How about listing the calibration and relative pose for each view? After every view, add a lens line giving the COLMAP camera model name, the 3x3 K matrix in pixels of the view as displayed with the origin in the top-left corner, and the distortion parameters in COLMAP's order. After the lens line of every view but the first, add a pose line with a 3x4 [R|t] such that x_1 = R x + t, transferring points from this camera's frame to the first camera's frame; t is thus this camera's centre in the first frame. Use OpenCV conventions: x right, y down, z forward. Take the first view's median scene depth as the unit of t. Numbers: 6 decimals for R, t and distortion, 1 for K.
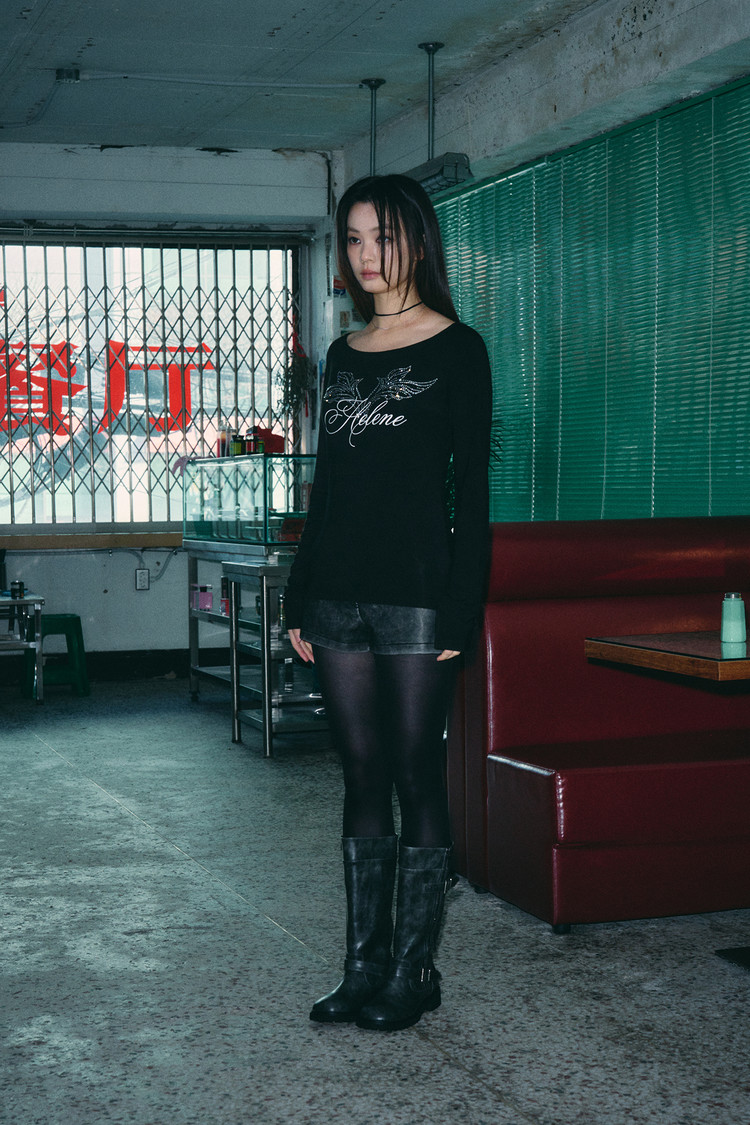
lens RADIAL K [[1885.9, 0, 375.0], [0, 1885.9, 562.5], [0, 0, 1]] dist [0.030017, -0.032221]
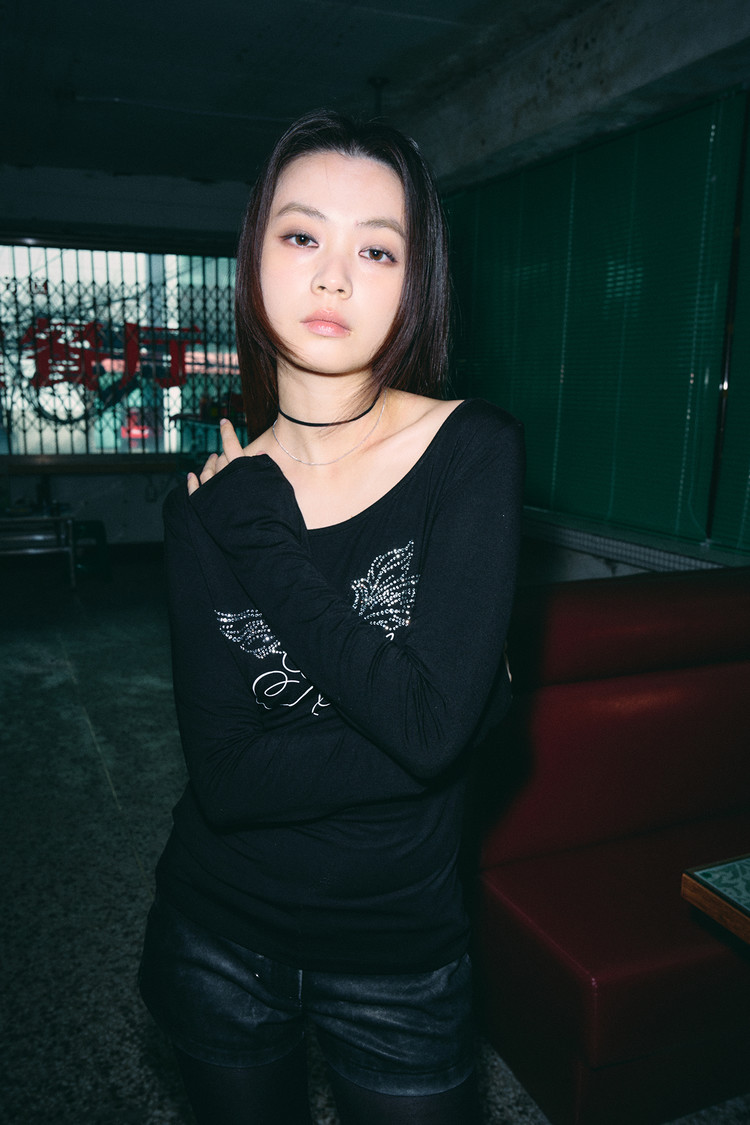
lens RADIAL K [[929.6, 0, 346.9], [0, 929.6, 562.2], [0, 0, 1]] dist [0.016508, 0.005964]
pose [[0.998344, 0.018247, 0.054562, -0.016169], [-0.025980, 0.989152, 0.144581, -0.063305], [-0.051332, -0.145759, 0.987988, 0.391601]]
